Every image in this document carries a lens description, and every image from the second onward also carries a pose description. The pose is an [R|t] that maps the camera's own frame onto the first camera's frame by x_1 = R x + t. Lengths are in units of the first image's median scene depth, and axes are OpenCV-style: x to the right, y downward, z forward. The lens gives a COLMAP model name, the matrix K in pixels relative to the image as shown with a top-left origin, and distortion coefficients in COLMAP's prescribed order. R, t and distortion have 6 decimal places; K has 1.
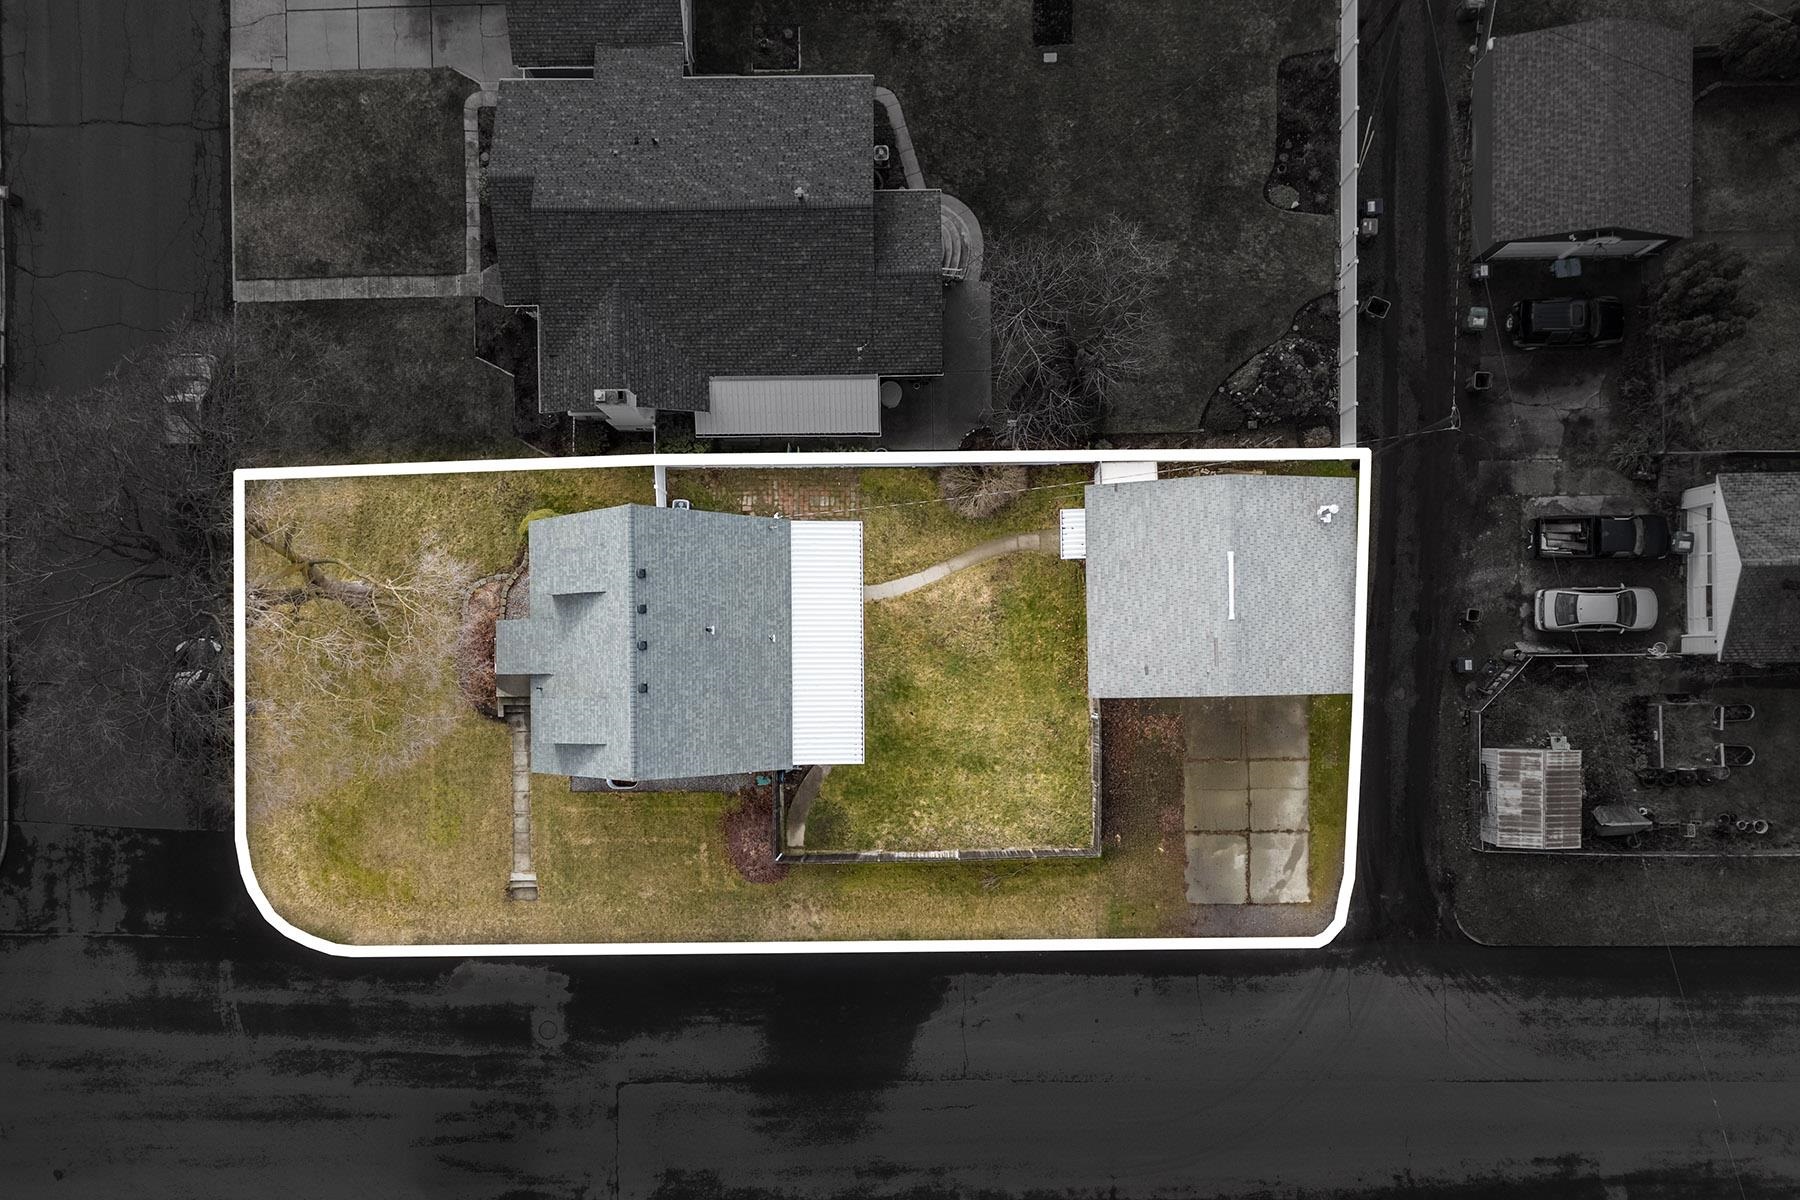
lens RADIAL K [[1315.4, 0, 902.0], [0, 1315.4, 600.6], [0, 0, 1]] dist [0.057498, -0.031186]
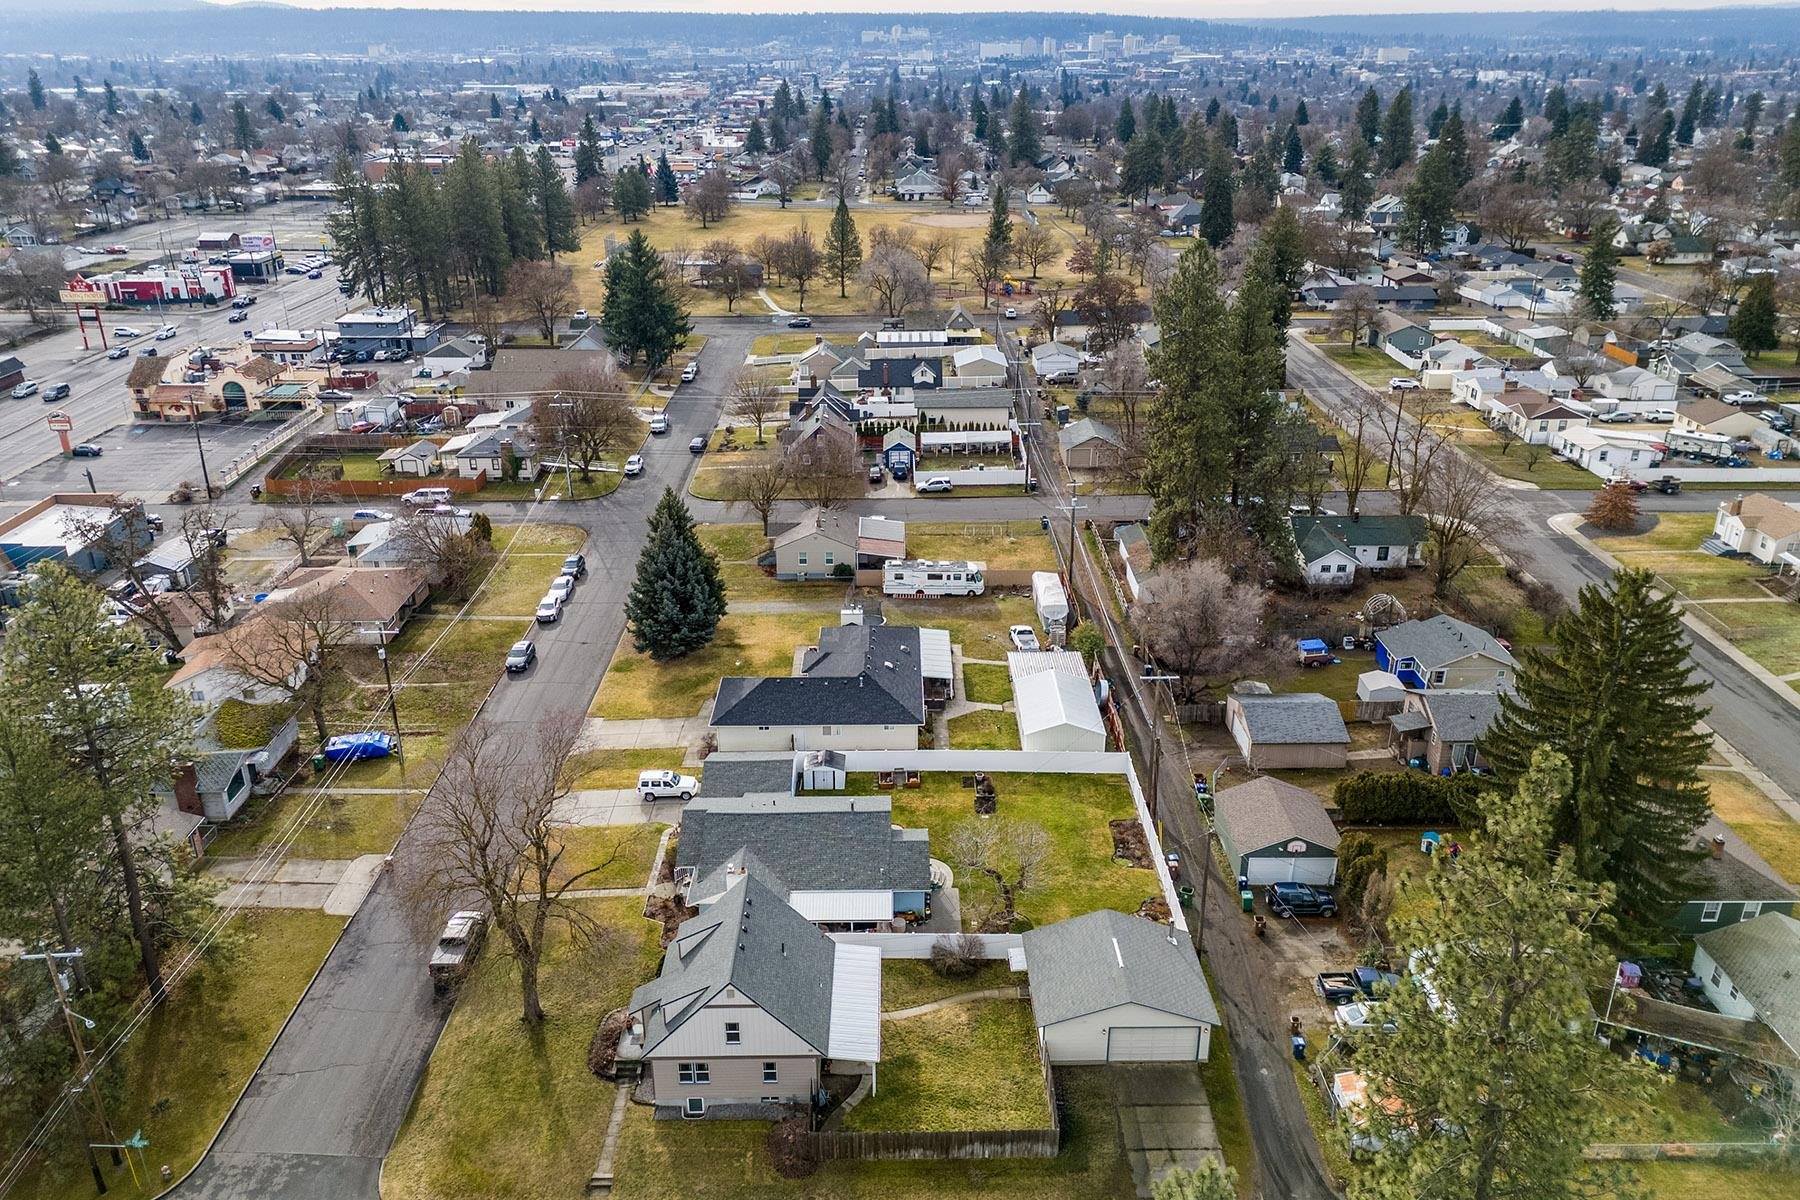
lens RADIAL K [[1315.4, 0, 904.0], [0, 1315.4, 599.9], [0, 0, 1]] dist [0.057498, -0.031186]
pose [[0.999851, 0.015305, 0.008022, -0.021318], [0.001389, 0.391562, -0.920151, 1.161544], [-0.017224, 0.920025, 0.391482, 0.004301]]
